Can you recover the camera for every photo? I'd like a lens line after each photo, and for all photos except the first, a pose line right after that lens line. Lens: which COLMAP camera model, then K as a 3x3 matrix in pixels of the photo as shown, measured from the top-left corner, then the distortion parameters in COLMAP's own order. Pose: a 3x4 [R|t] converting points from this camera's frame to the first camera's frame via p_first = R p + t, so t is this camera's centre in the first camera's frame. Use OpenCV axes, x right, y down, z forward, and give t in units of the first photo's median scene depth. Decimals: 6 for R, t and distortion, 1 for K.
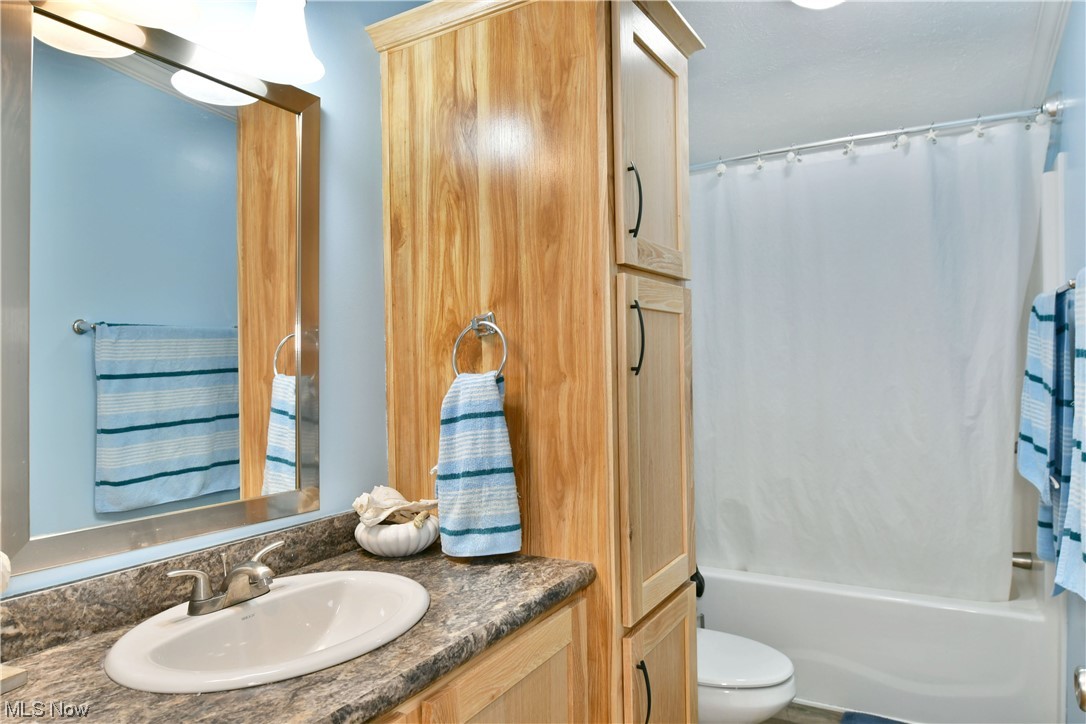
lens RADIAL K [[683.6, 0, 530.4], [0, 683.6, 371.9], [0, 0, 1]] dist [-0.011287, -0.003191]
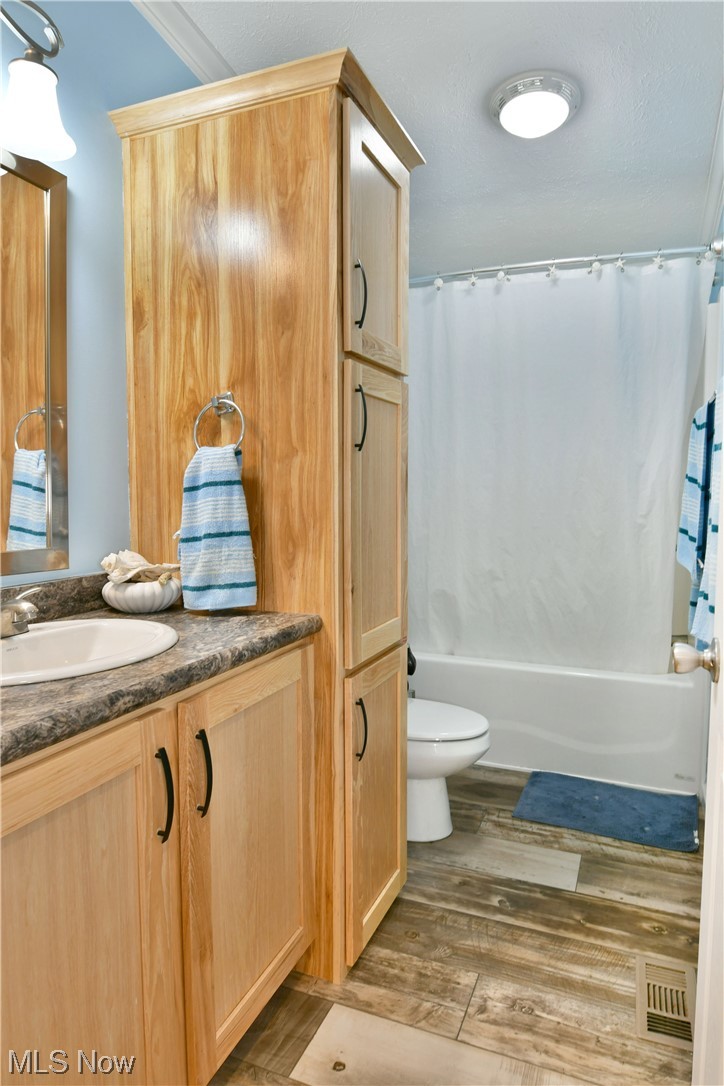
lens RADIAL K [[683.6, 0, 362.0], [0, 683.6, 543.0], [0, 0, 1]] dist [-0.011287, -0.003191]
pose [[0.986999, 0.005457, 0.160635, -0.022847], [-0.016384, 0.997633, 0.066777, 0.078083], [-0.159891, -0.068540, 0.984752, -0.133683]]
